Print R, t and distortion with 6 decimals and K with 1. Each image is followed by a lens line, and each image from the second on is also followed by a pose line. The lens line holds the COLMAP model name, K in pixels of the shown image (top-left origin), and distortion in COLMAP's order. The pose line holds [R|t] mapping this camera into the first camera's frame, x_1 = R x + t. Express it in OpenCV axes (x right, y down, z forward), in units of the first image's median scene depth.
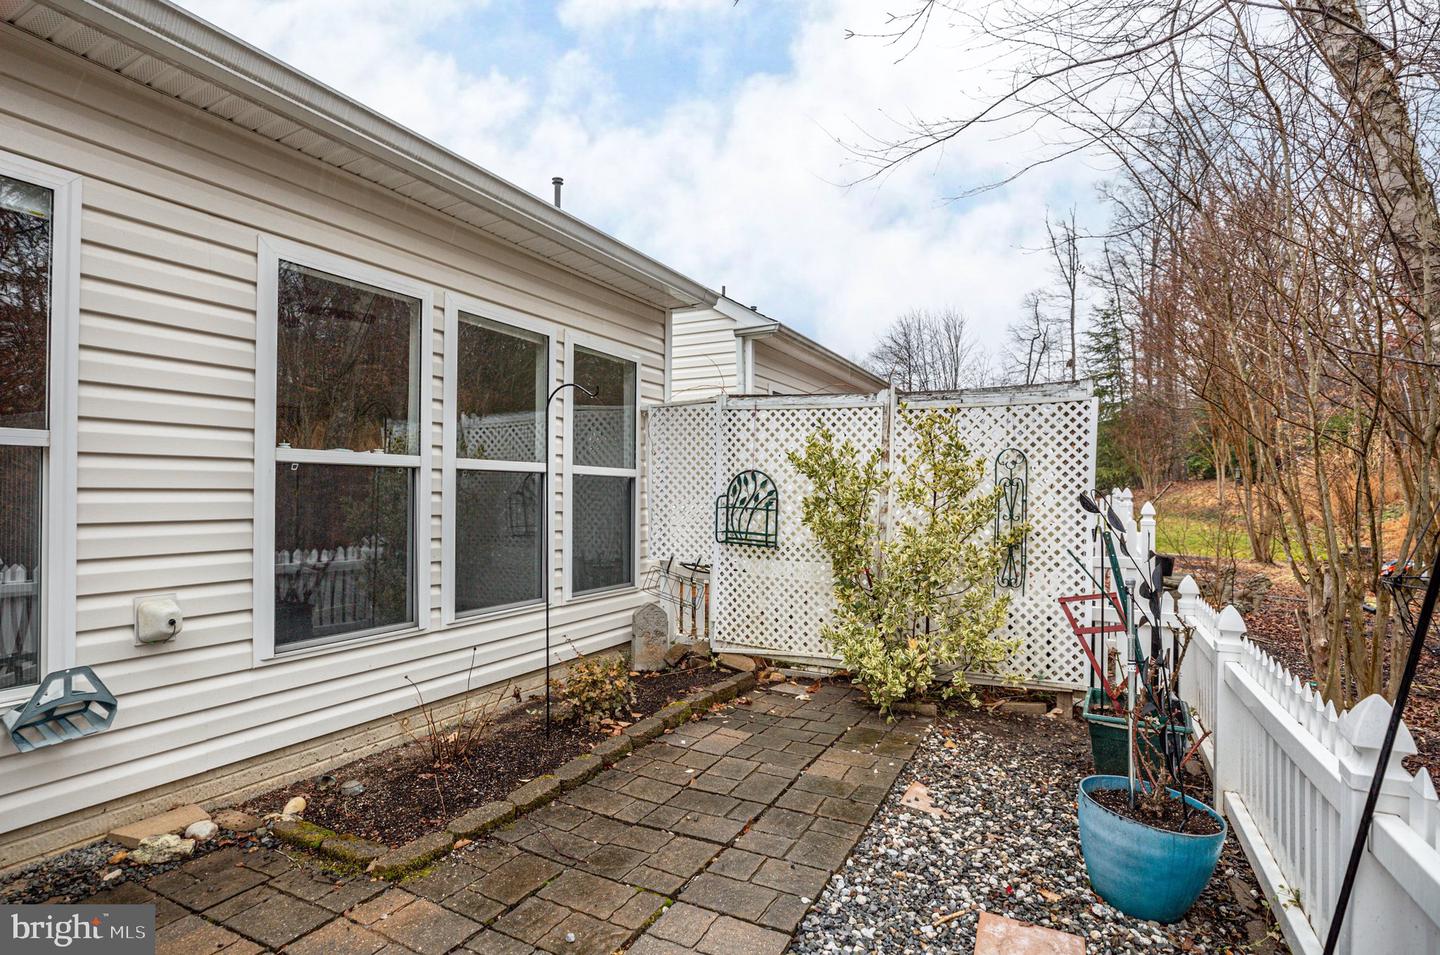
lens RADIAL K [[742.1, 0, 720.0], [0, 742.1, 477.5], [0, 0, 1]] dist [-0.030094, 0.001367]
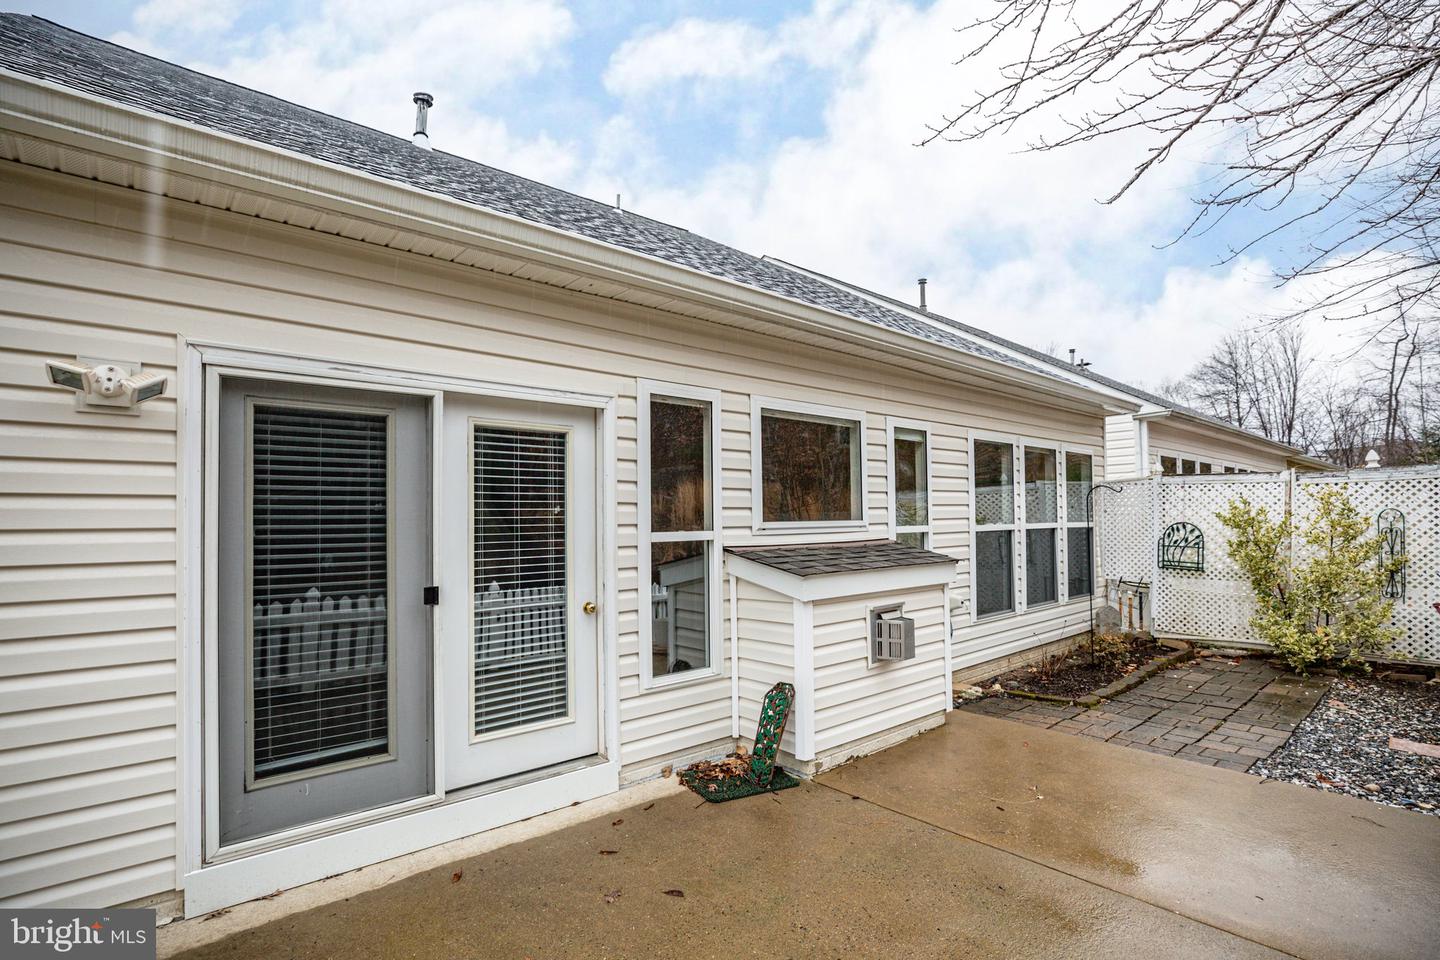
lens RADIAL K [[706.5, 0, 719.2], [0, 706.5, 502.6], [0, 0, 1]] dist [-0.036423, 0.014986]
pose [[0.929279, -0.028611, -0.368269, -0.381688], [0.028271, 0.999580, -0.006321, -0.082437], [0.368295, -0.004538, 0.929698, -0.872109]]
